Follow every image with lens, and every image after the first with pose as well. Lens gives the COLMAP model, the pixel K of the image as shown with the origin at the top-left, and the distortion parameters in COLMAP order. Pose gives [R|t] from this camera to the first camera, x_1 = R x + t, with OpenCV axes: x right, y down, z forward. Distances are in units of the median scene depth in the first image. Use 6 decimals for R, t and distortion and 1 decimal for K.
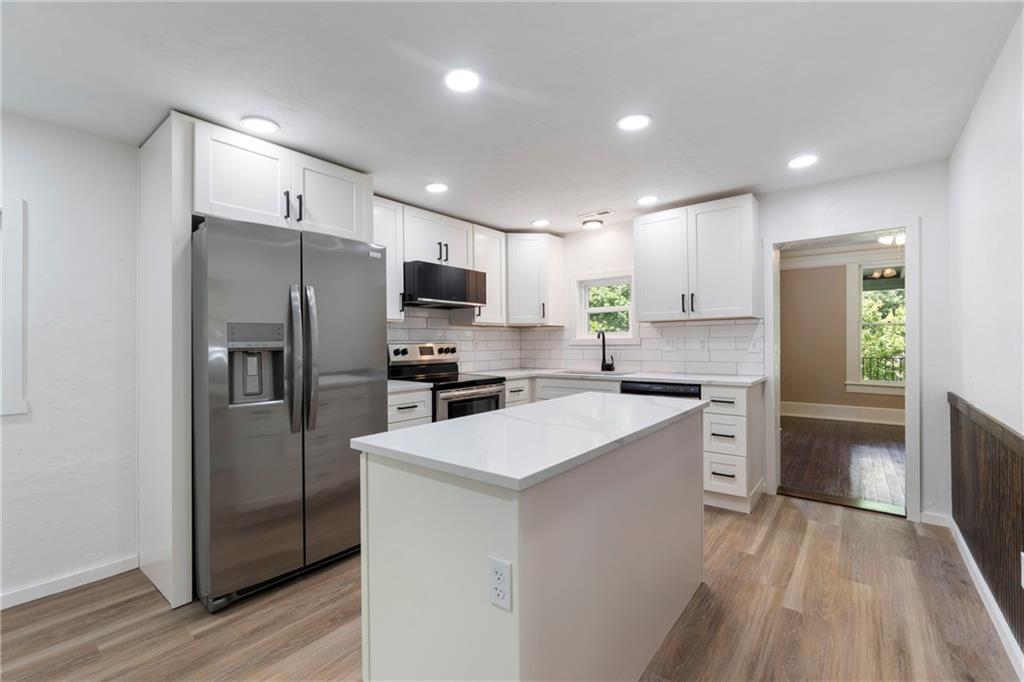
lens RADIAL K [[441.0, 0, 505.0], [0, 441.0, 338.5], [0, 0, 1]] dist [0.000319, -0.000141]
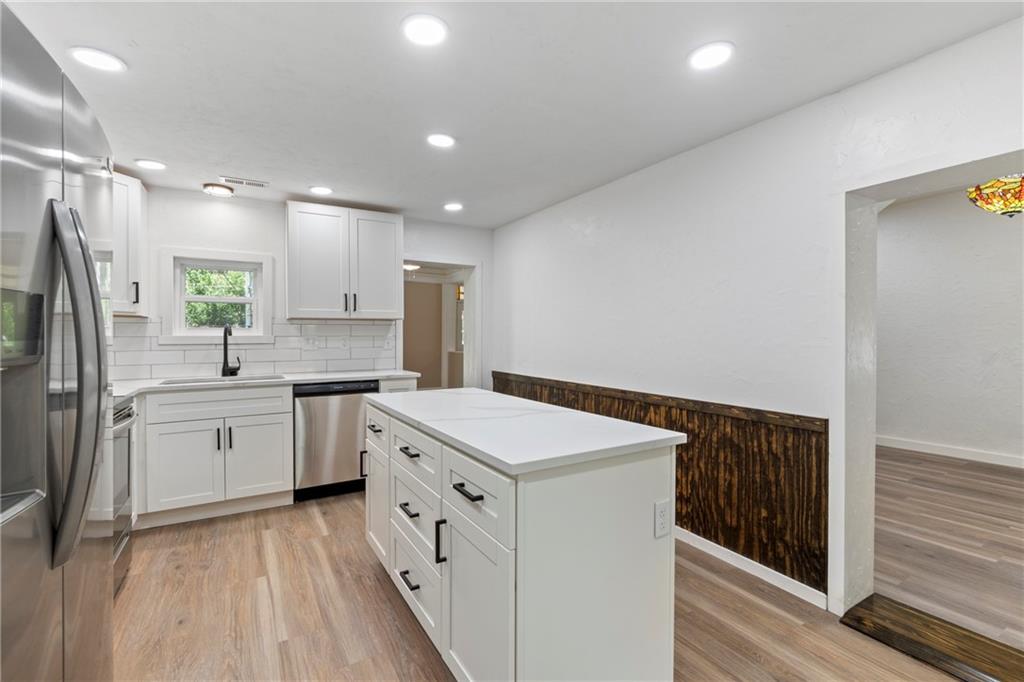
lens RADIAL K [[441.0, 0, 505.0], [0, 441.0, 338.5], [0, 0, 1]] dist [0.000319, -0.000141]
pose [[0.348195, 0.004242, 0.937412, -0.428061], [-0.009451, 0.999955, -0.001015, 0.001083], [-0.937374, -0.008506, 0.348220, 0.304276]]
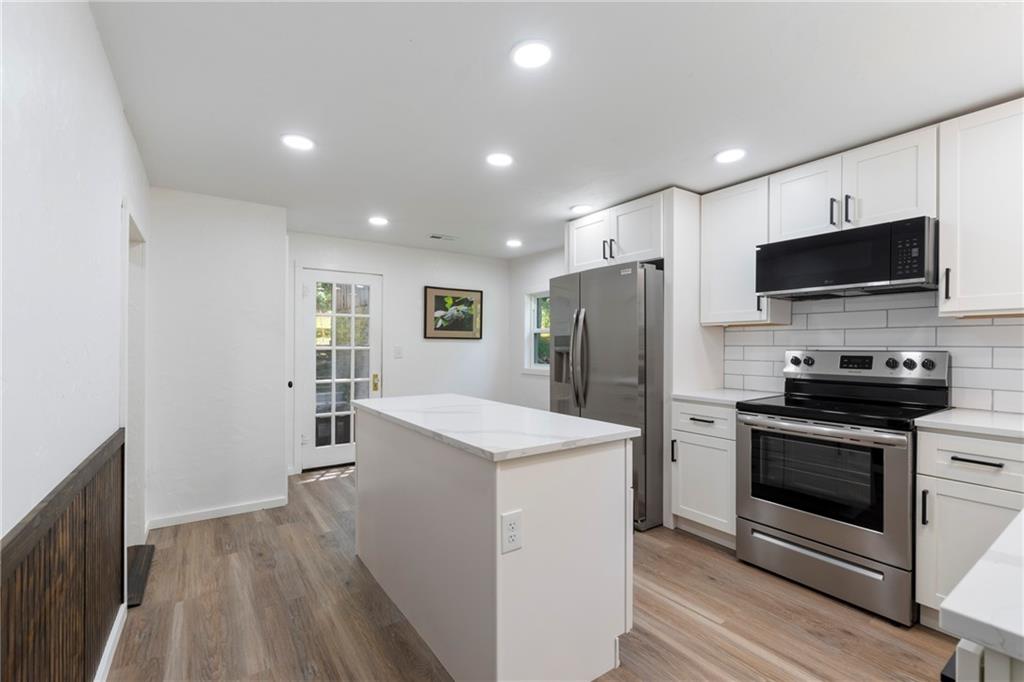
lens RADIAL K [[449.9, 0, 512.0], [0, 449.9, 341.0], [0, 0, 1]] dist [0.000744, 0.000414]
pose [[-0.281562, 0.001091, -0.959542, 0.665185], [0.008813, 0.999960, -0.001449, -0.007641], [0.959503, -0.008864, -0.281561, 0.759810]]
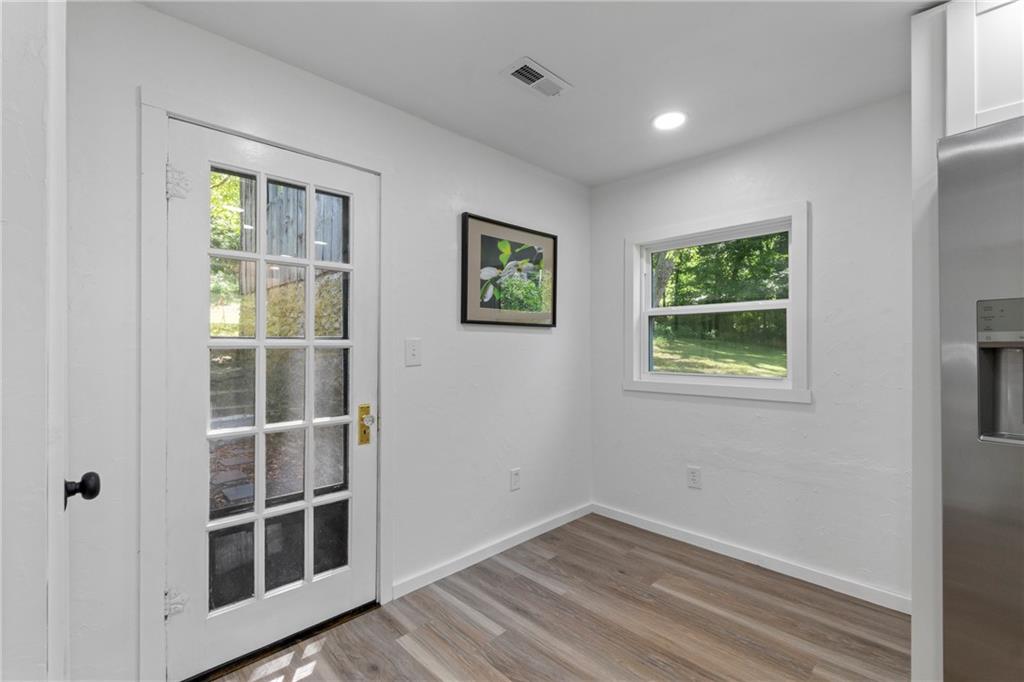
lens RADIAL K [[449.9, 0, 512.0], [0, 449.9, 341.0], [0, 0, 1]] dist [0.000744, 0.000414]
pose [[-0.107726, 0.001750, -0.994179, 0.035515], [0.012422, 0.999923, 0.000414, 0.006480], [0.994103, -0.012305, -0.107740, 0.235702]]
